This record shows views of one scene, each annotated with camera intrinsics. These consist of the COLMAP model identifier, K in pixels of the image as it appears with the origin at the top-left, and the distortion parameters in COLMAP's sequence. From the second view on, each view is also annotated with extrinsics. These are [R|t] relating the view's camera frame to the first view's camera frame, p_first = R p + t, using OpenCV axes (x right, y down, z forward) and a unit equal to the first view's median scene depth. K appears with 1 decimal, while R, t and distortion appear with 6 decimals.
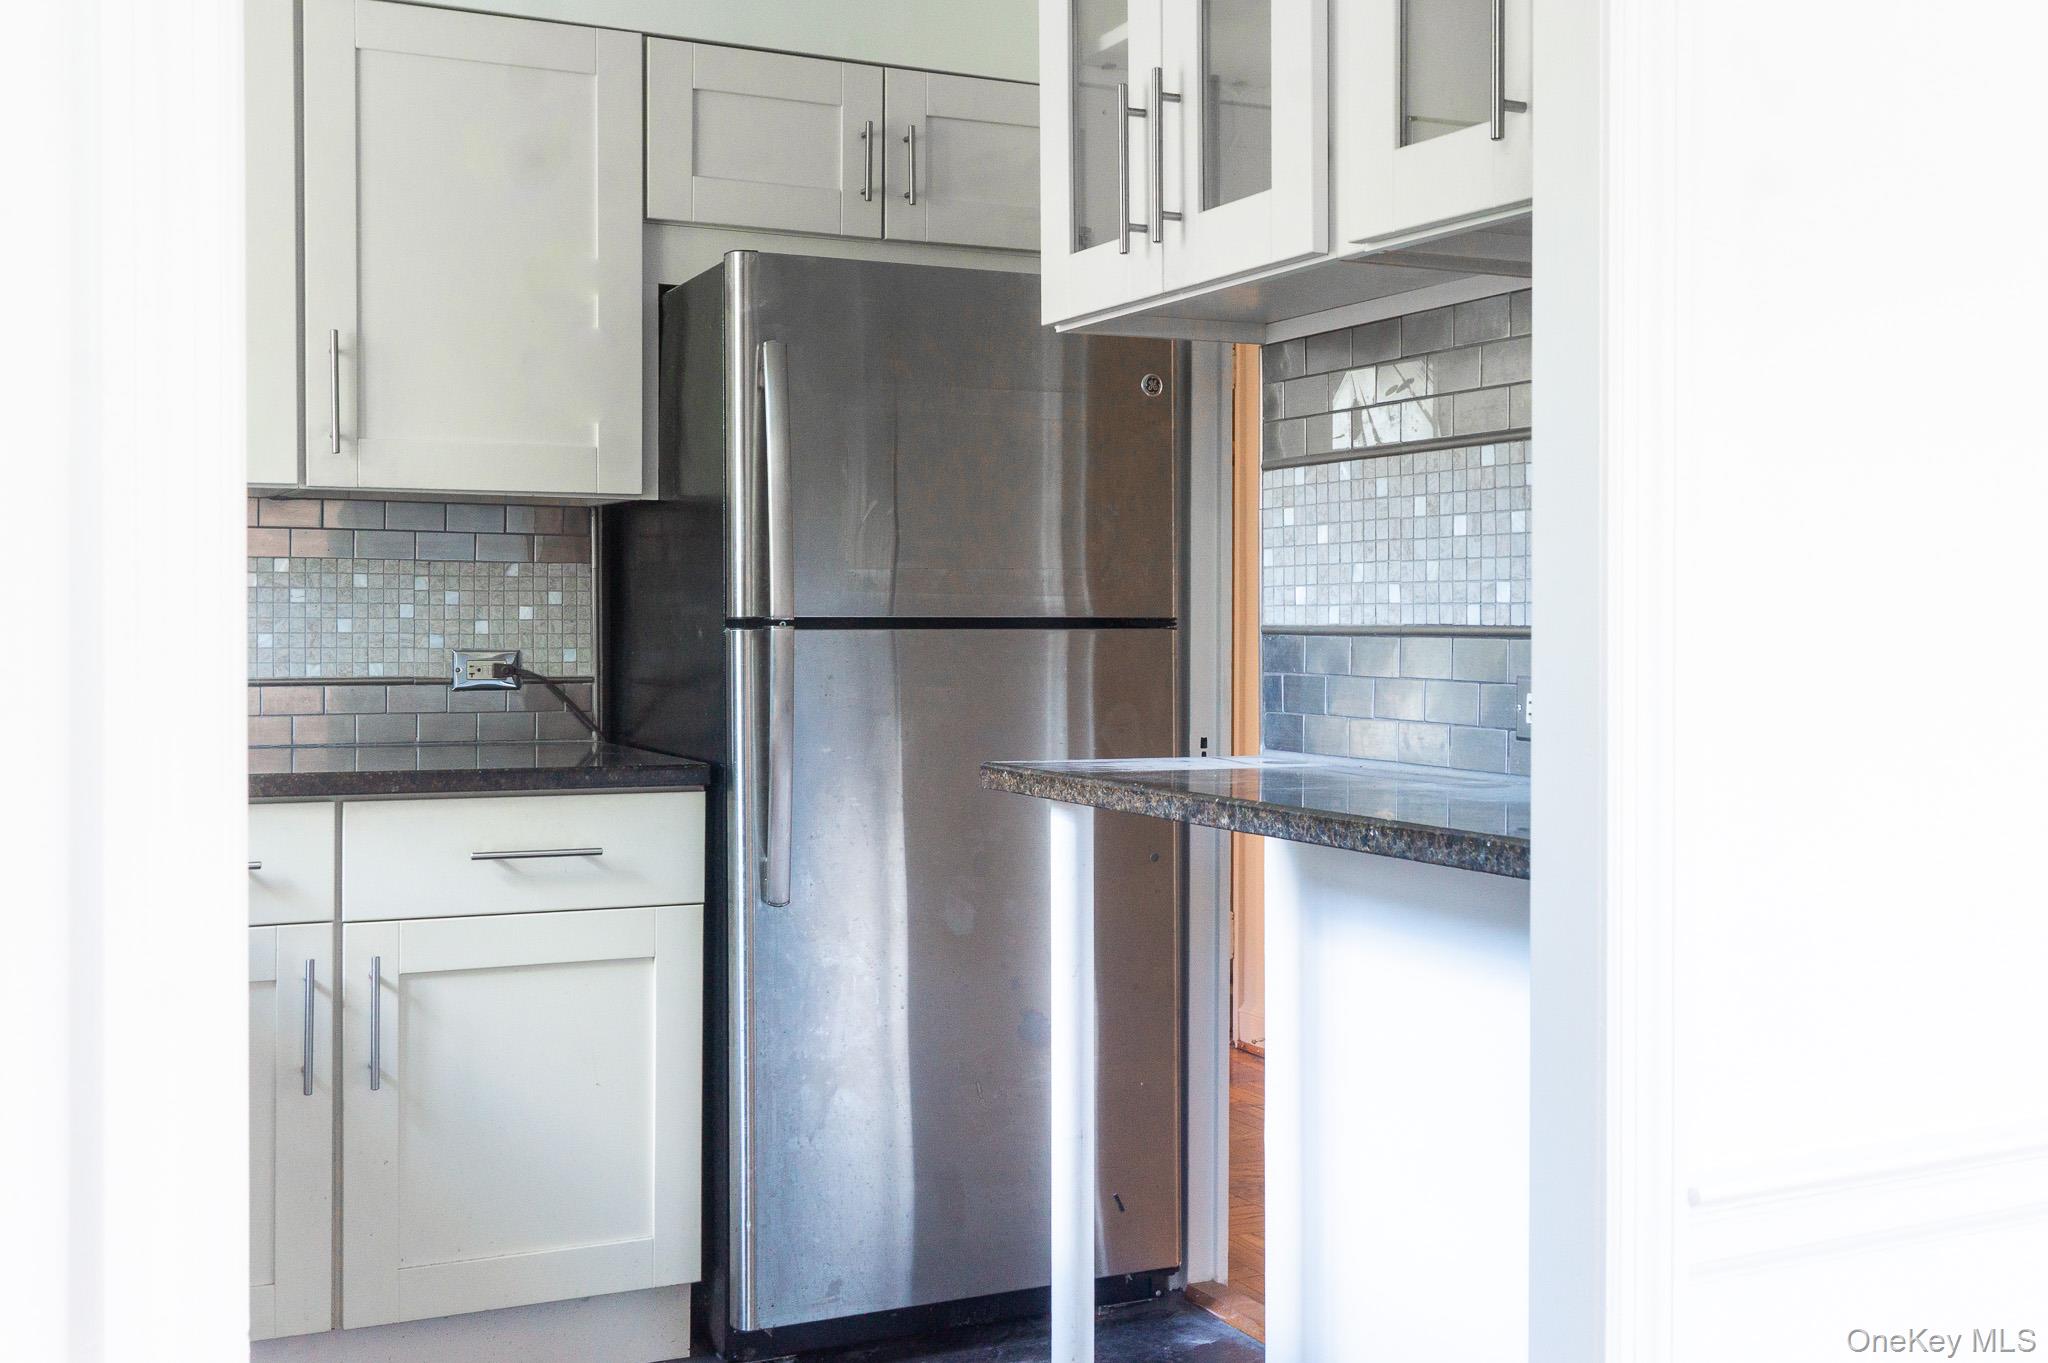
lens RADIAL K [[2213.6, 0, 1030.2], [0, 2213.6, 638.8], [0, 0, 1]] dist [0.000794, 0.020619]
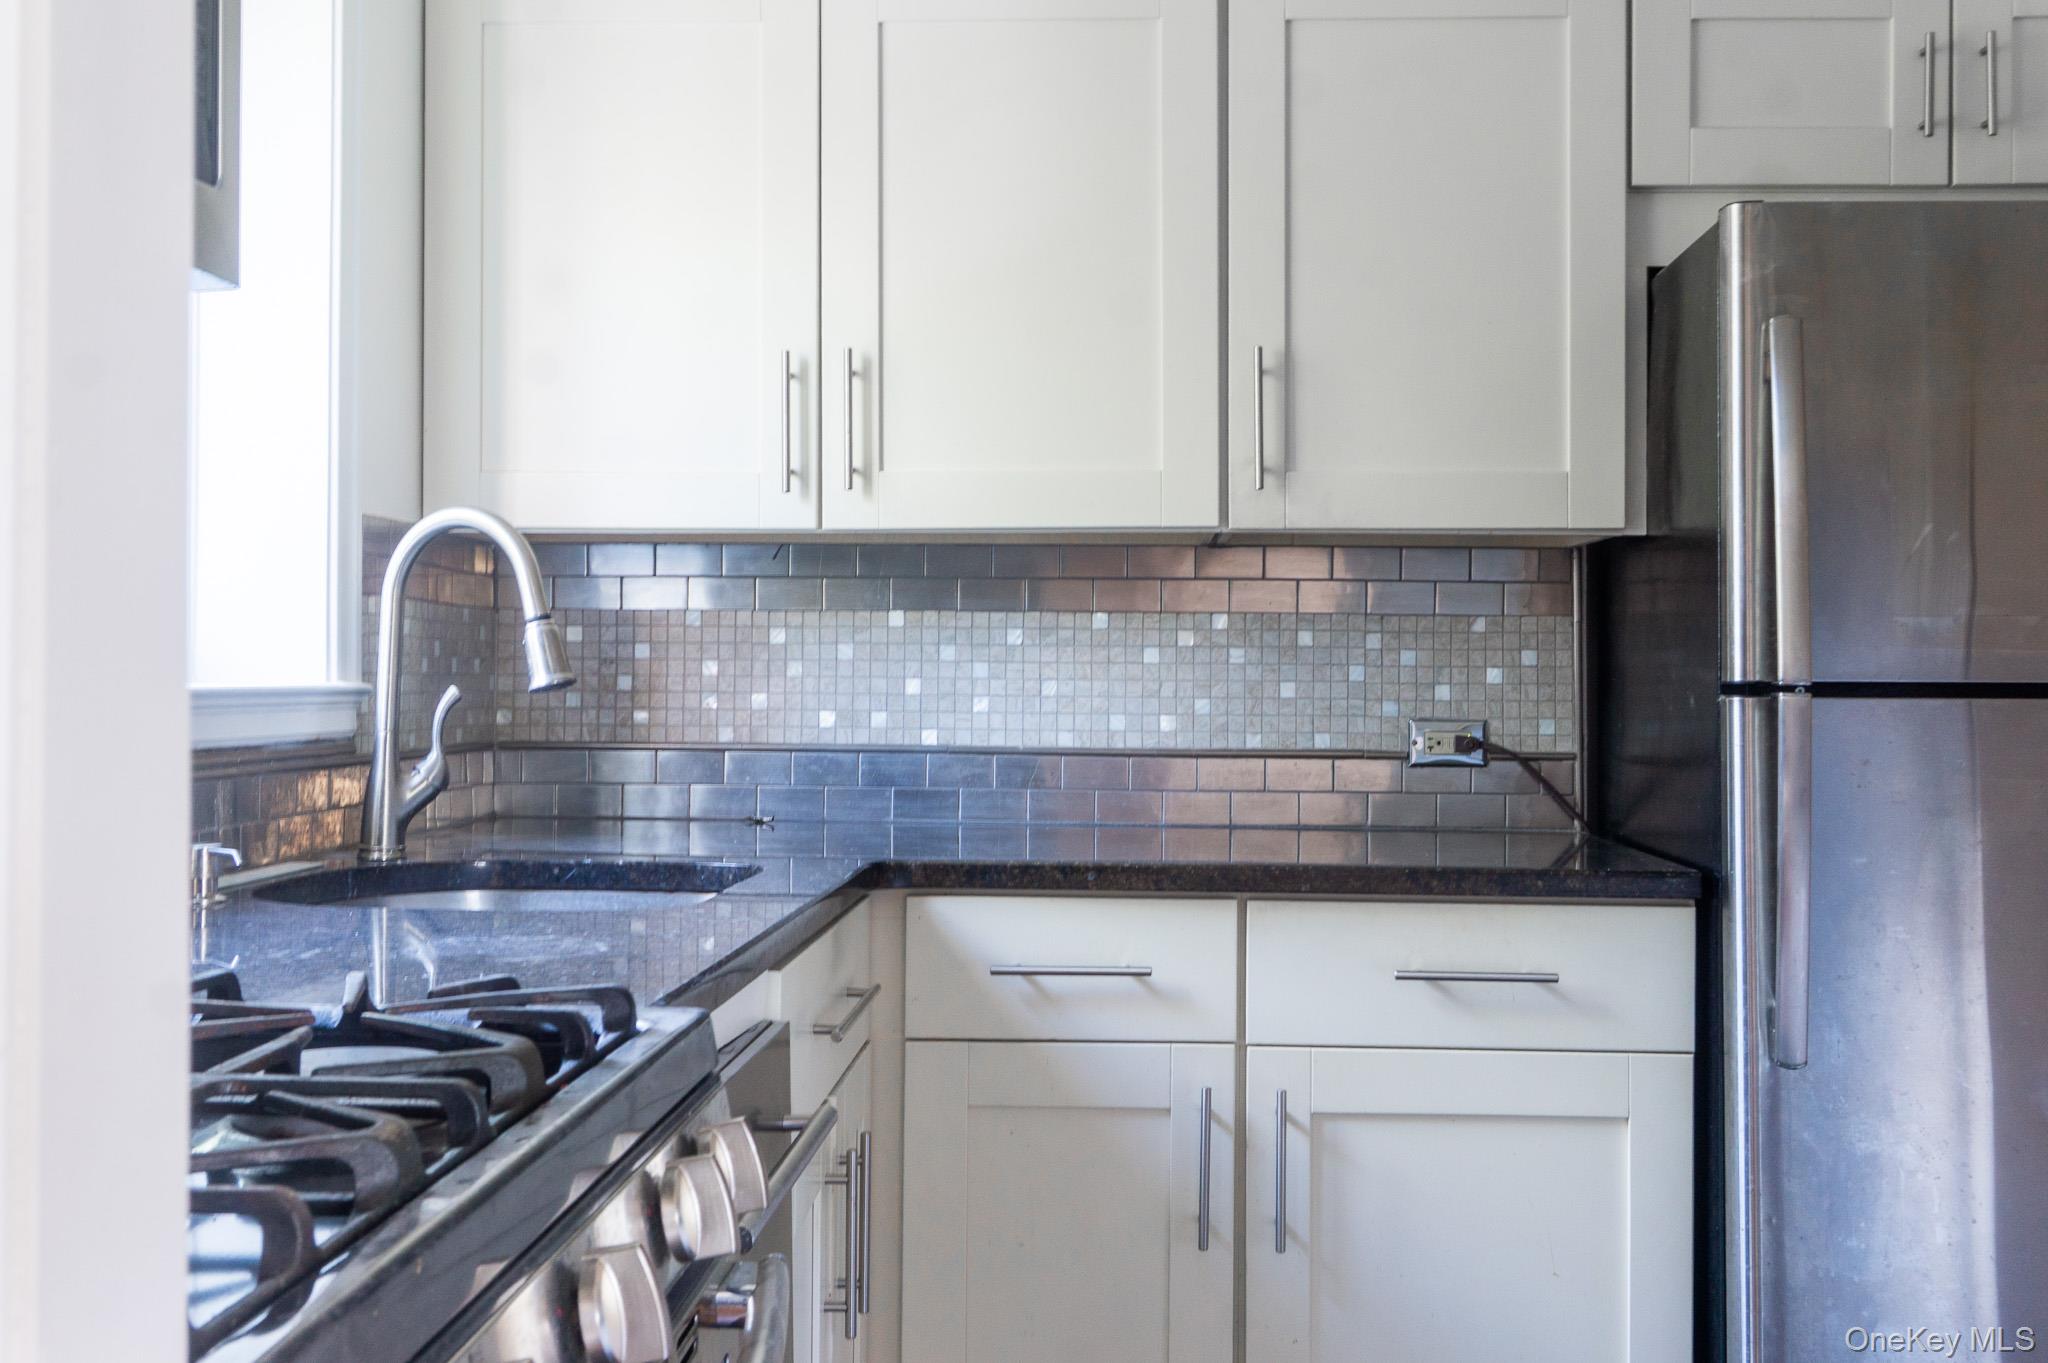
lens RADIAL K [[2213.6, 0, 1030.2], [0, 2213.6, 638.8], [0, 0, 1]] dist [0.000794, 0.020619]
pose [[0.886640, -0.006383, -0.462416, 0.004310], [-0.007073, 0.999601, -0.027360, -0.001528], [0.462406, 0.027529, 0.886241, 0.182619]]
